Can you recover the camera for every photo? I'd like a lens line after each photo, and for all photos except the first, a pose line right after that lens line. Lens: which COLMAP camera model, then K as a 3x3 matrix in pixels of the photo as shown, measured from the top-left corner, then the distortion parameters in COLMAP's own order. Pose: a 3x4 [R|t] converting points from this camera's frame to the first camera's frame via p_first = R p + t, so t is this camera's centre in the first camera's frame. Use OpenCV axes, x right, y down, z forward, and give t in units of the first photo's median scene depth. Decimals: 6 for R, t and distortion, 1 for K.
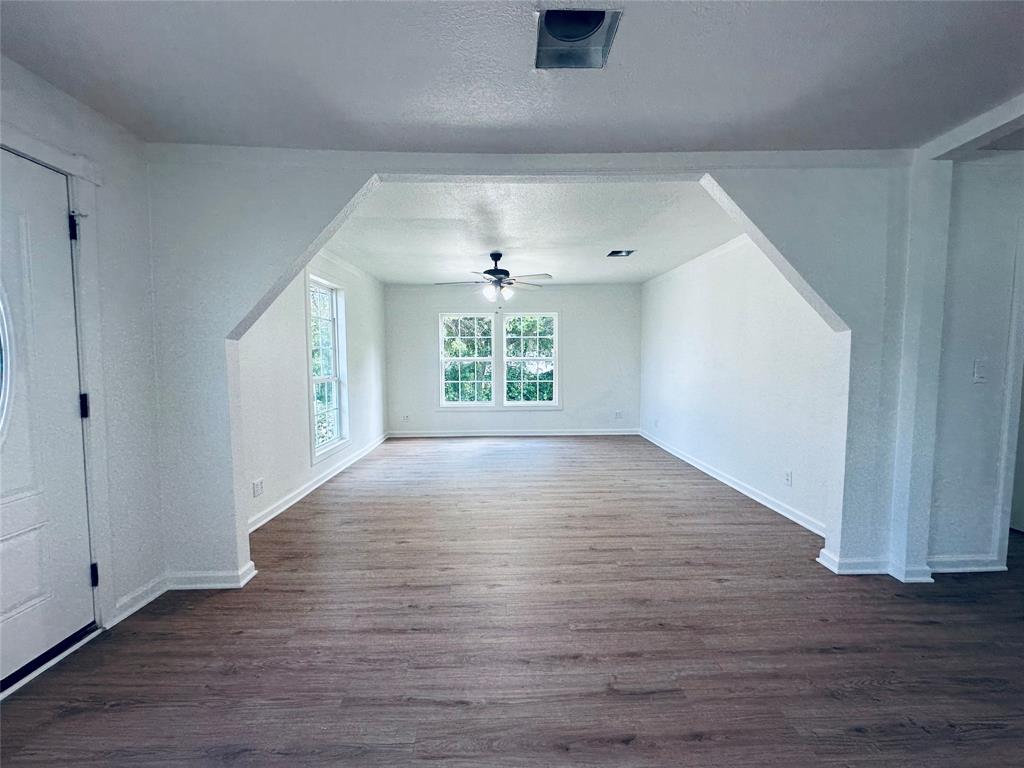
lens RADIAL K [[408.6, 0, 511.8], [0, 408.6, 385.8], [0, 0, 1]] dist [-0.005092, 0.000833]
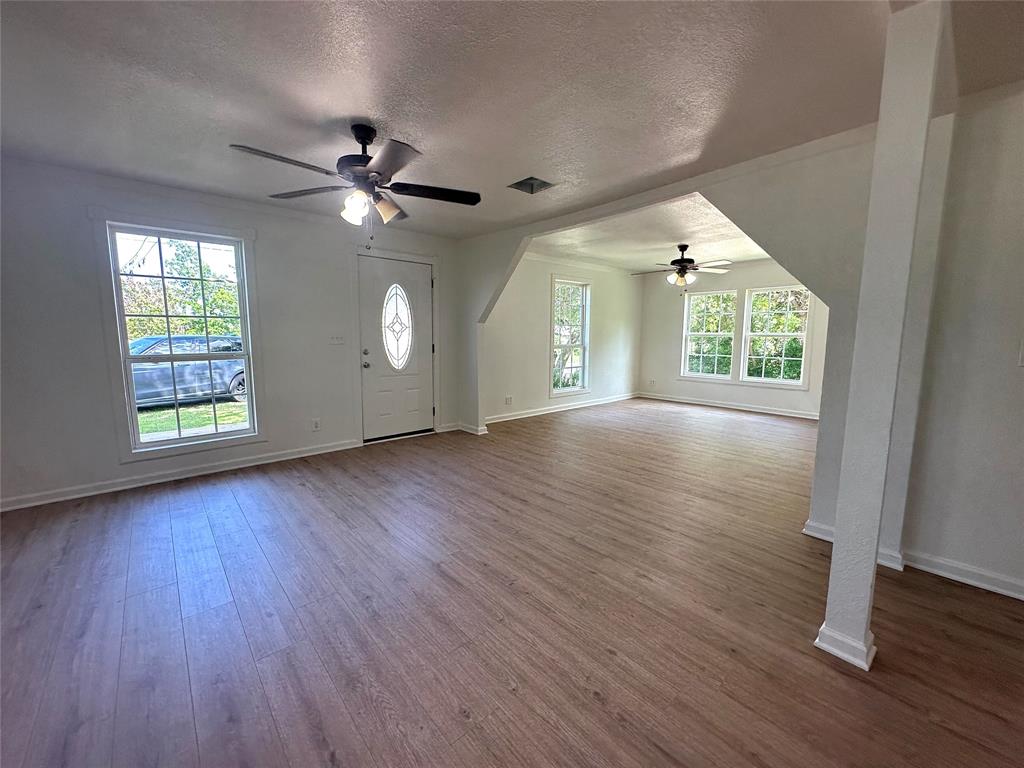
lens RADIAL K [[408.6, 0, 513.6], [0, 408.6, 386.1], [0, 0, 1]] dist [-0.005092, 0.000833]
pose [[0.651461, 0.106496, -0.751170, 0.734664], [-0.059918, 0.994229, 0.088991, 0.011862], [0.756312, -0.012966, 0.654083, -0.207413]]
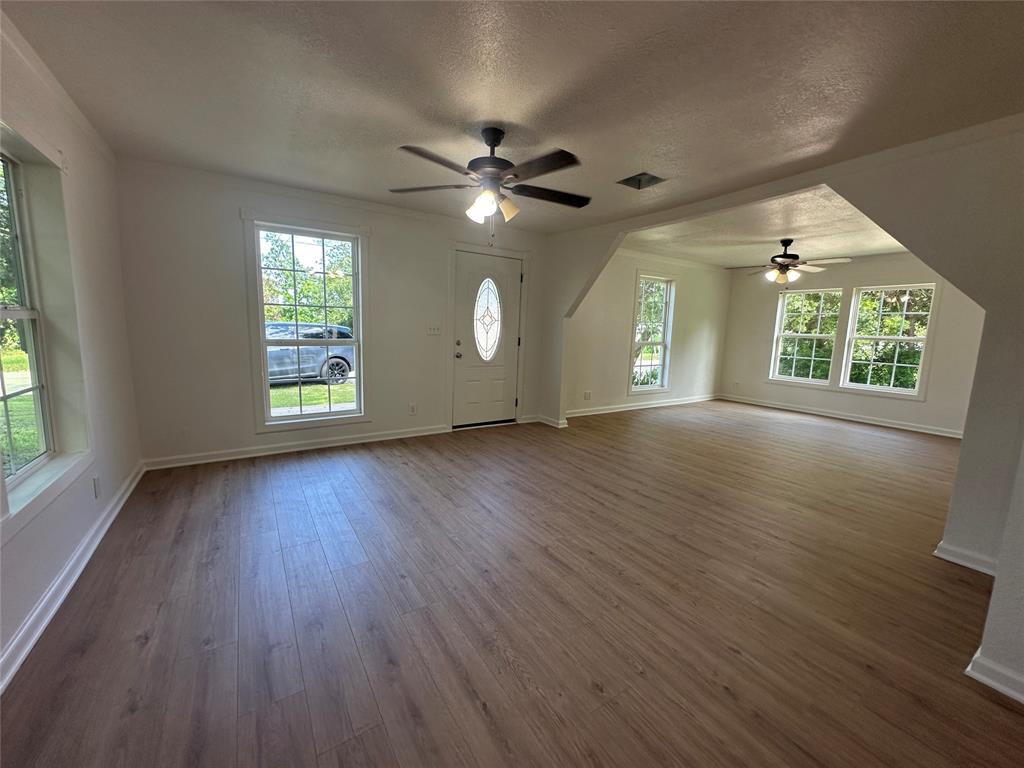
lens RADIAL K [[408.6, 0, 514.0], [0, 408.6, 384.7], [0, 0, 1]] dist [-0.005092, 0.000833]
pose [[0.533078, 0.142000, -0.834065, 0.700731], [-0.091721, 0.989704, 0.109876, 0.019428], [0.841080, 0.017929, 0.540614, -0.292022]]
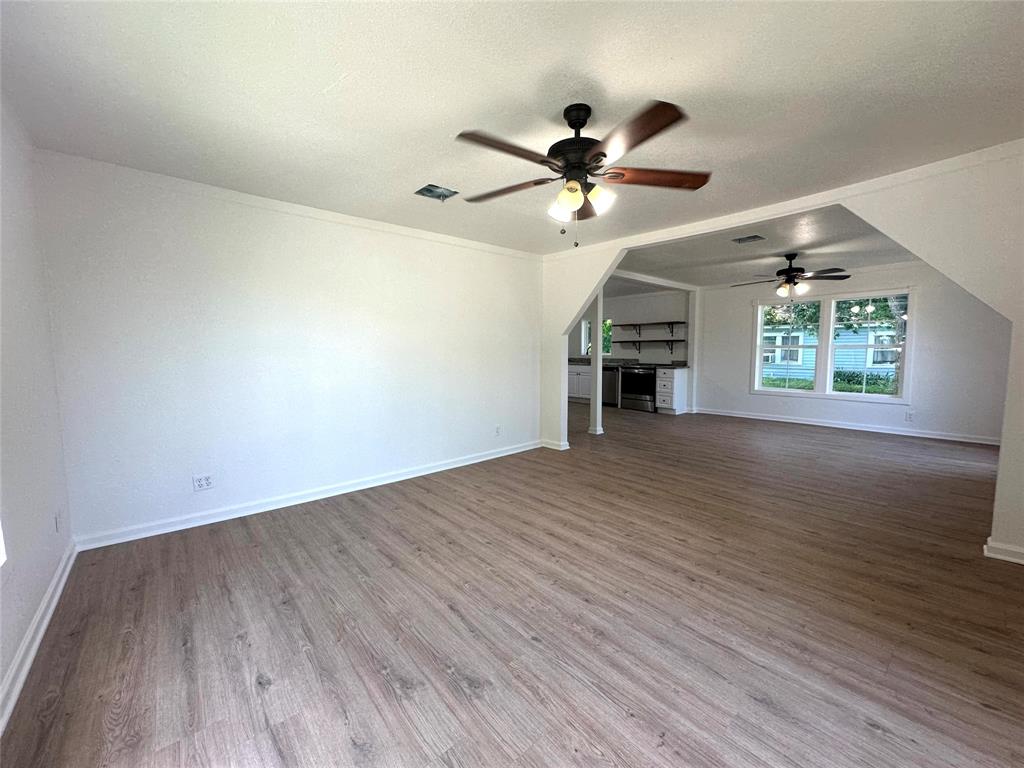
lens RADIAL K [[408.6, 0, 512.1], [0, 408.6, 386.6], [0, 0, 1]] dist [-0.005092, 0.000833]
pose [[-0.634848, -0.058178, 0.770443, -0.445714], [0.066387, 0.989366, 0.129413, -0.110994], [-0.769780, 0.133305, -0.624235, 1.732748]]
